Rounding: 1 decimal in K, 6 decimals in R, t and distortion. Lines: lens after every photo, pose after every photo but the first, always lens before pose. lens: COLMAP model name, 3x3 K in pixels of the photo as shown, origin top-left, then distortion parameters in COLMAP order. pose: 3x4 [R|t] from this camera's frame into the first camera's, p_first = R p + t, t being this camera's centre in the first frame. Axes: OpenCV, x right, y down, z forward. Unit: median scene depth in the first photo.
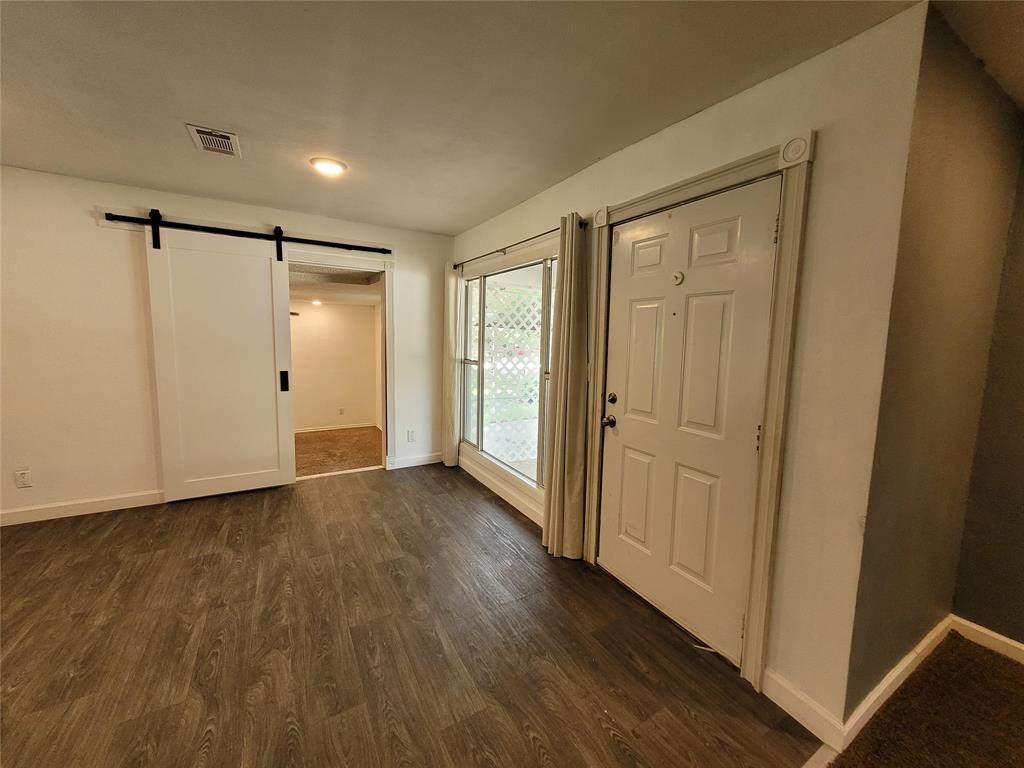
lens RADIAL K [[401.9, 0, 522.2], [0, 401.9, 377.9], [0, 0, 1]] dist [0.003846, -0.000177]
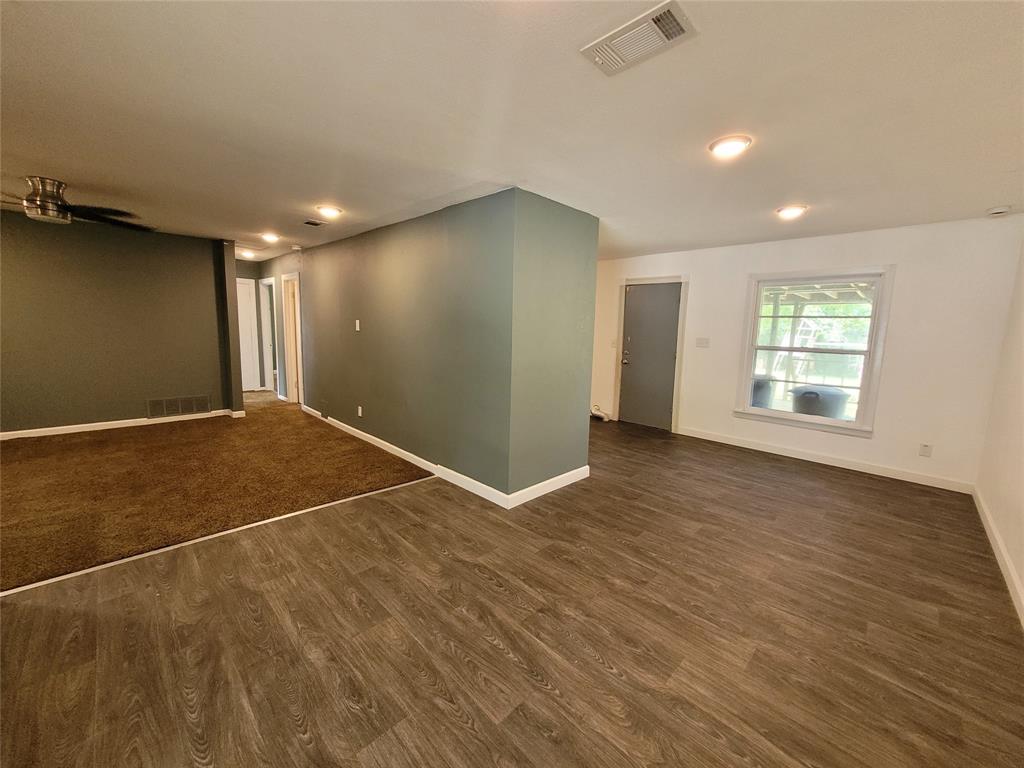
lens RADIAL K [[401.9, 0, 522.2], [0, 401.9, 377.9], [0, 0, 1]] dist [0.003846, -0.000177]
pose [[-0.964921, -0.019086, -0.261845, -0.427171], [-0.081301, 0.970050, 0.228896, -0.193643], [0.249634, 0.242155, -0.937574, 1.720188]]
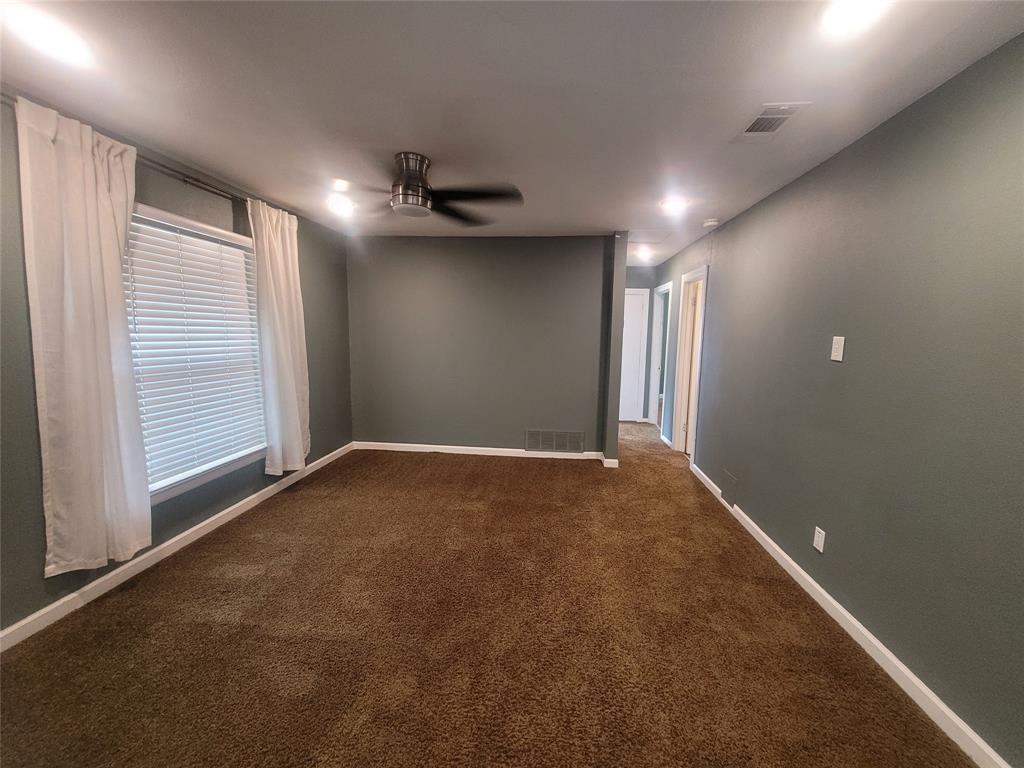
lens RADIAL K [[401.9, 0, 522.2], [0, 401.9, 377.9], [0, 0, 1]] dist [0.003846, -0.000177]
pose [[-0.807425, -0.102100, 0.581069, -0.079500], [0.031529, 0.976036, 0.215311, -0.054636], [-0.589127, 0.192168, -0.784857, 0.555391]]
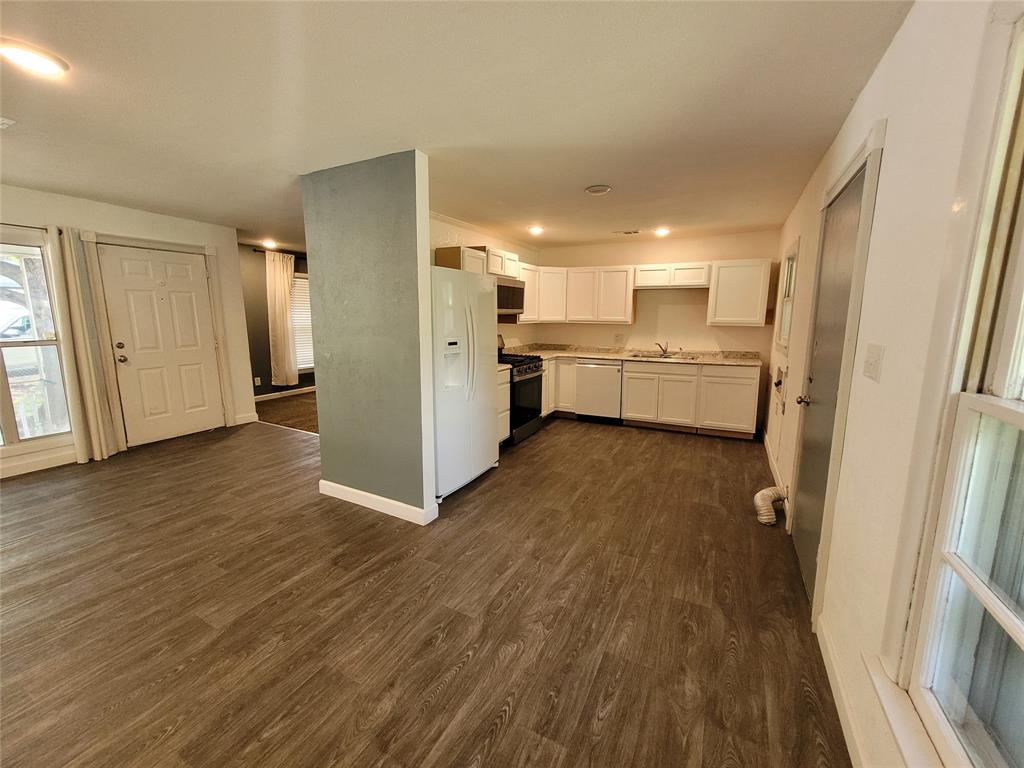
lens RADIAL K [[401.9, 0, 522.2], [0, 401.9, 377.9], [0, 0, 1]] dist [0.003846, -0.000177]
pose [[-0.531512, -0.163302, 0.831161, -2.381835], [0.071674, 0.969051, 0.236228, -0.111662], [-0.844013, 0.185130, -0.503357, 0.481940]]
